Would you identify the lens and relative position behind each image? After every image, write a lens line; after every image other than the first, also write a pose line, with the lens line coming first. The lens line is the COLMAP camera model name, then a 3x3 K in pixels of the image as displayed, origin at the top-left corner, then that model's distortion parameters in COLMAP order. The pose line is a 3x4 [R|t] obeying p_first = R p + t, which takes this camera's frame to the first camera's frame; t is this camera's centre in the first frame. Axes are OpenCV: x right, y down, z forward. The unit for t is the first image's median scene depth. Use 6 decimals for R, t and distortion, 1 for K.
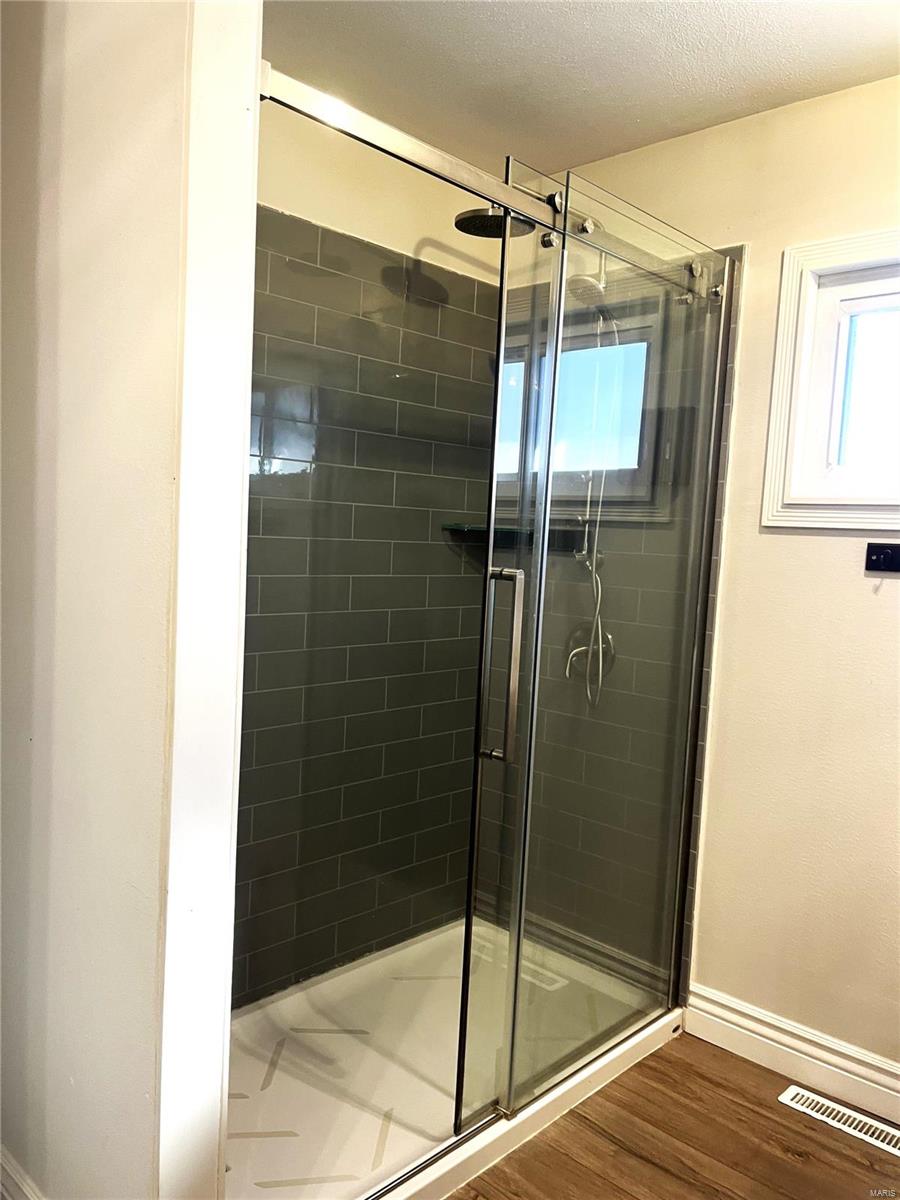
lens RADIAL K [[909.0, 0, 449.7], [0, 909.0, 604.6], [0, 0, 1]] dist [0.057257, -0.077043]
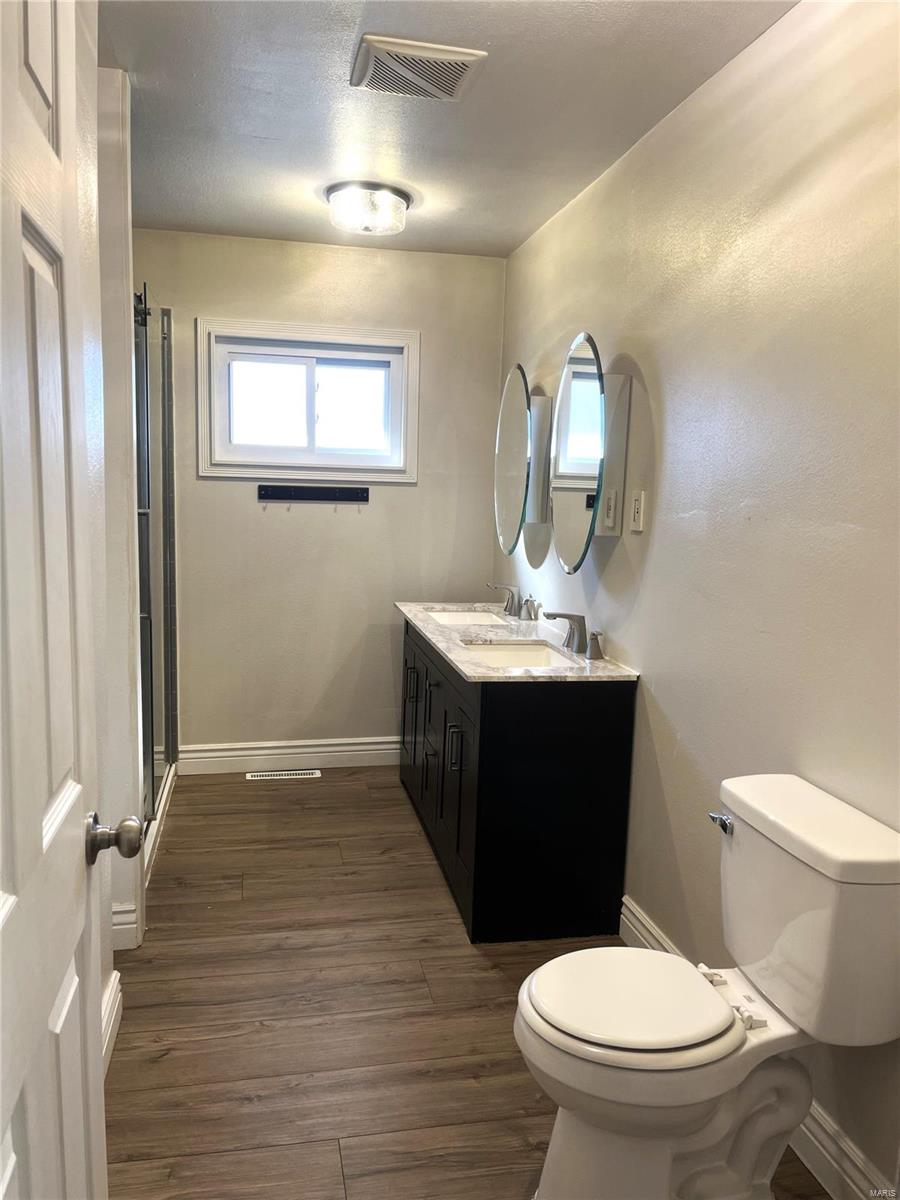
lens RADIAL K [[909.0, 0, 448.5], [0, 909.0, 600.3], [0, 0, 1]] dist [0.057257, -0.077043]
pose [[0.563009, -0.137034, 0.815011, -0.902170], [0.068337, 0.990500, 0.119333, -0.027685], [-0.823621, -0.011490, 0.567025, -0.416971]]
